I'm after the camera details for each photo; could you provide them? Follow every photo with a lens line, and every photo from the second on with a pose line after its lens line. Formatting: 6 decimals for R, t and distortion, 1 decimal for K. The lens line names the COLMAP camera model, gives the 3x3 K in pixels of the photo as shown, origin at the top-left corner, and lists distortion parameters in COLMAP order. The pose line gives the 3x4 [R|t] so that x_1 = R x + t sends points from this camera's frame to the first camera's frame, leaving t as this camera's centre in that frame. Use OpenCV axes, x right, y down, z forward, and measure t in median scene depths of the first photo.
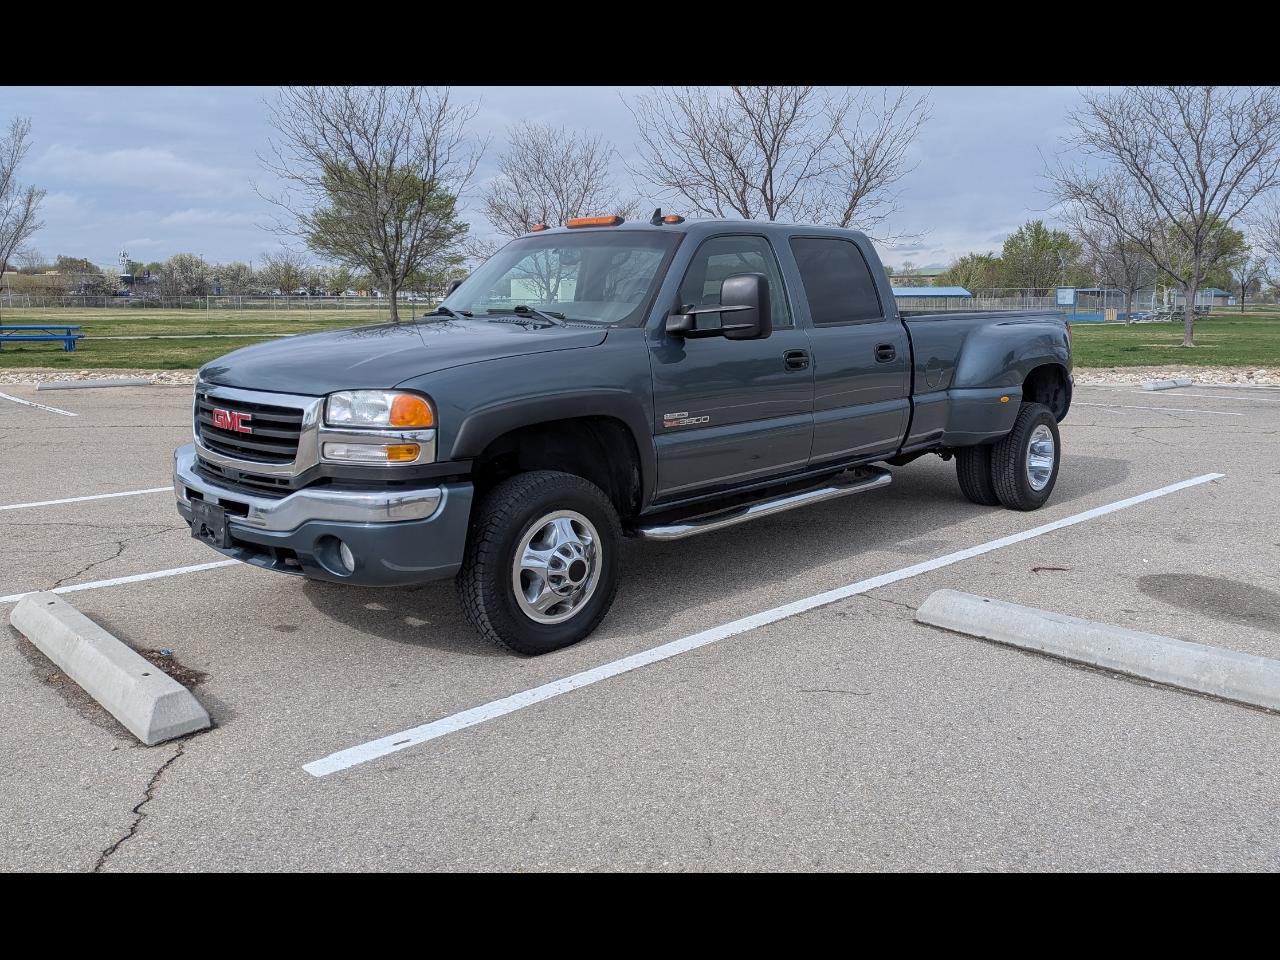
lens RADIAL K [[970.5, 0, 680.8], [0, 970.5, 416.5], [0, 0, 1]] dist [0.097231, -0.151649]
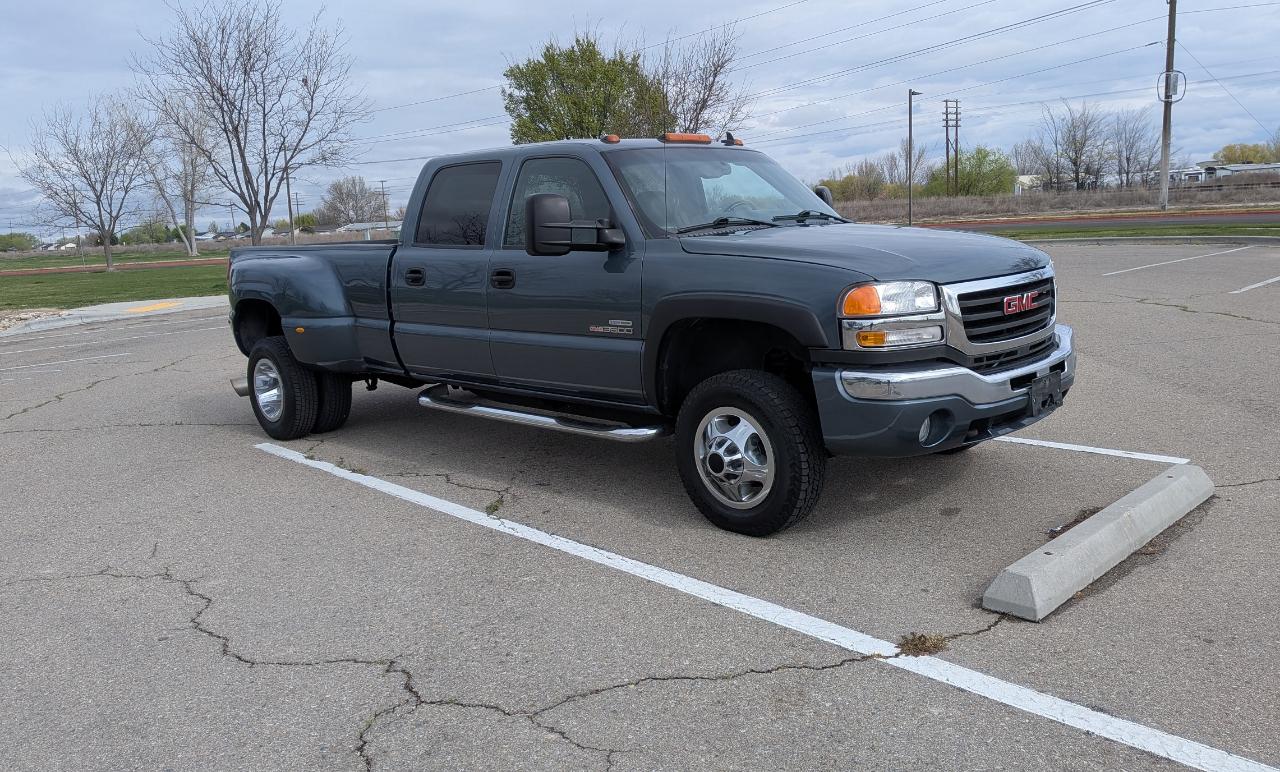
lens RADIAL K [[964.1, 0, 642.4], [0, 964.1, 373.7], [0, 0, 1]] dist [0.099644, -0.172461]
pose [[0.038468, -0.158926, 0.986541, -1.362790], [0.170395, 0.973855, 0.150238, -0.135412], [-0.984625, 0.162322, 0.064543, 1.184418]]
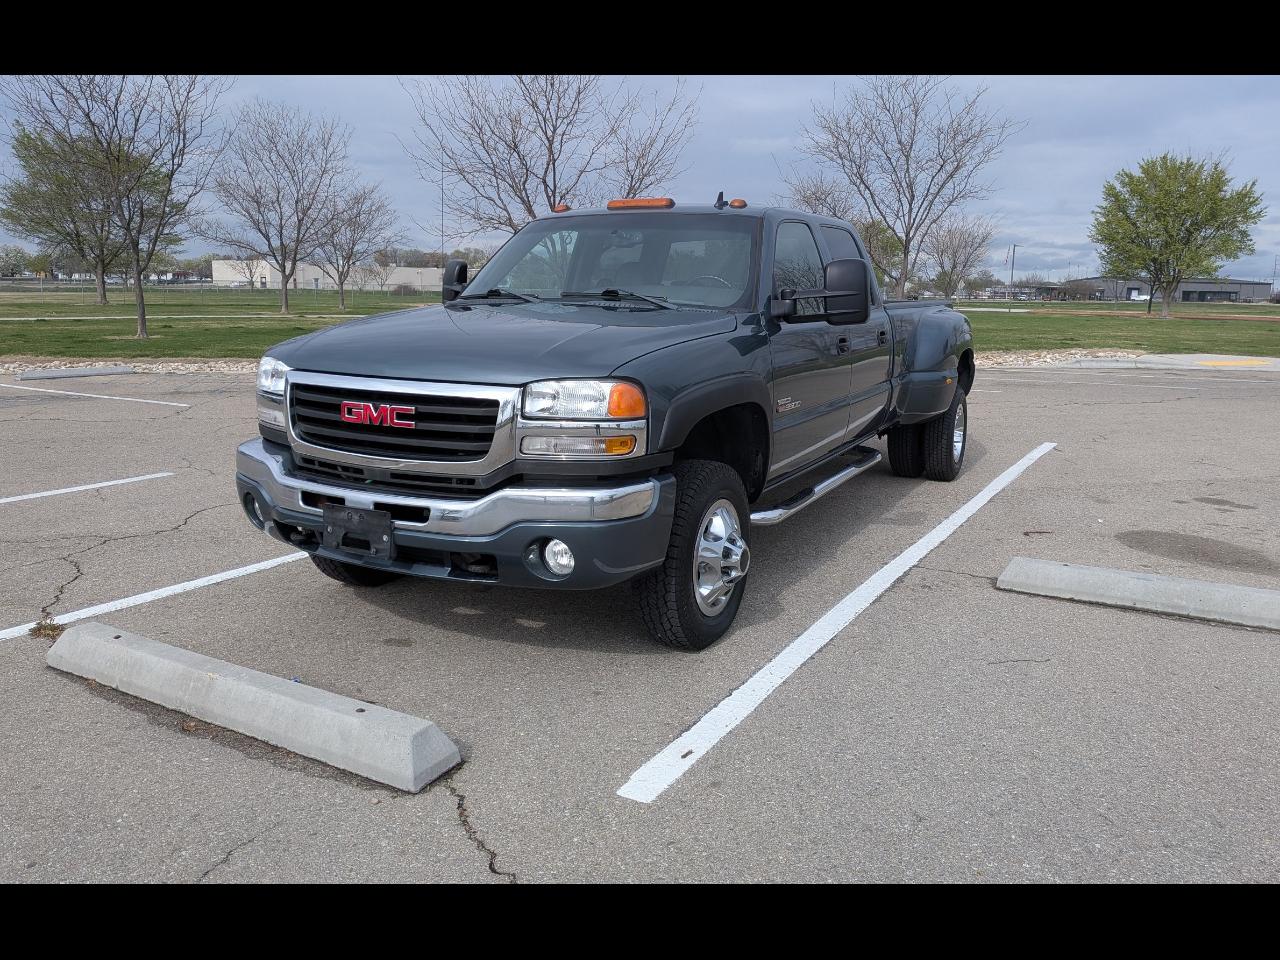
lens RADIAL K [[916.9, 0, 641.2], [0, 916.9, 421.7], [0, 0, 1]] dist [0.078922, -0.125208]
pose [[0.966222, -0.022438, 0.256733, -0.382160], [0.016141, 0.999516, 0.026611, -0.006686], [-0.257206, -0.021569, 0.966116, 0.118091]]
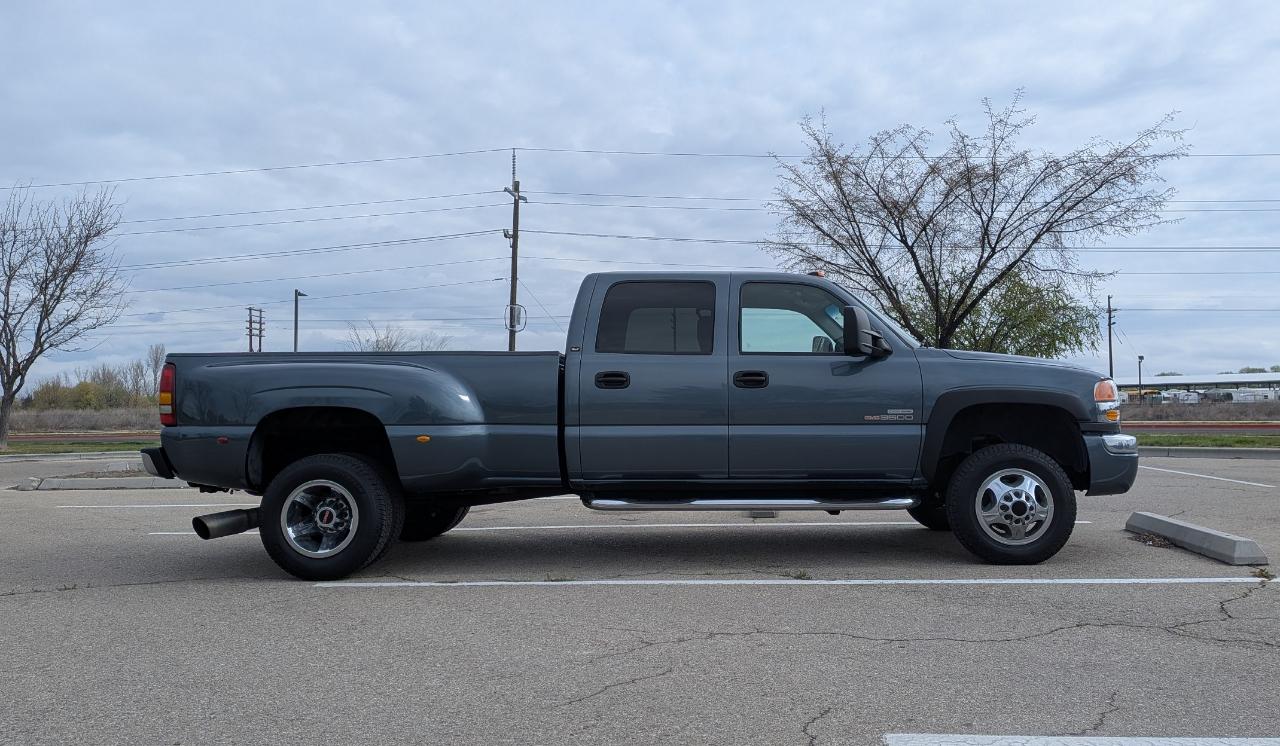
lens RADIAL K [[1030.1, 0, 688.9], [0, 1030.1, 373.5], [0, 0, 1]] dist [0.142204, -0.293686]
pose [[-0.652127, 0.037896, 0.757162, -1.212426], [0.100657, 0.994236, 0.036932, -0.170432], [-0.751398, 0.100298, -0.652182, 2.411881]]
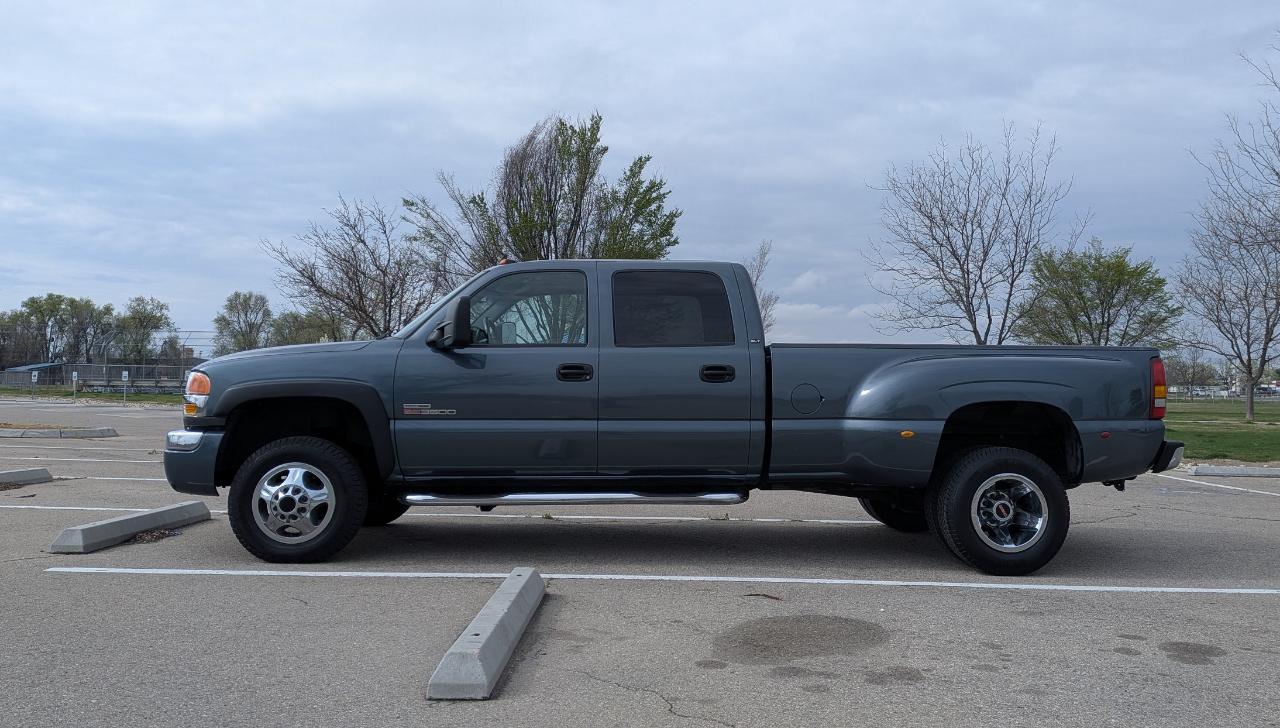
lens RADIAL K [[979.8, 0, 712.7], [0, 979.8, 364.4], [0, 0, 1]] dist [0.053243, -0.064287]
pose [[0.732121, -0.007908, -0.681129, 1.145739], [-0.093492, 0.989303, -0.111978, 0.052743], [0.674728, 0.145662, 0.723550, 0.303442]]
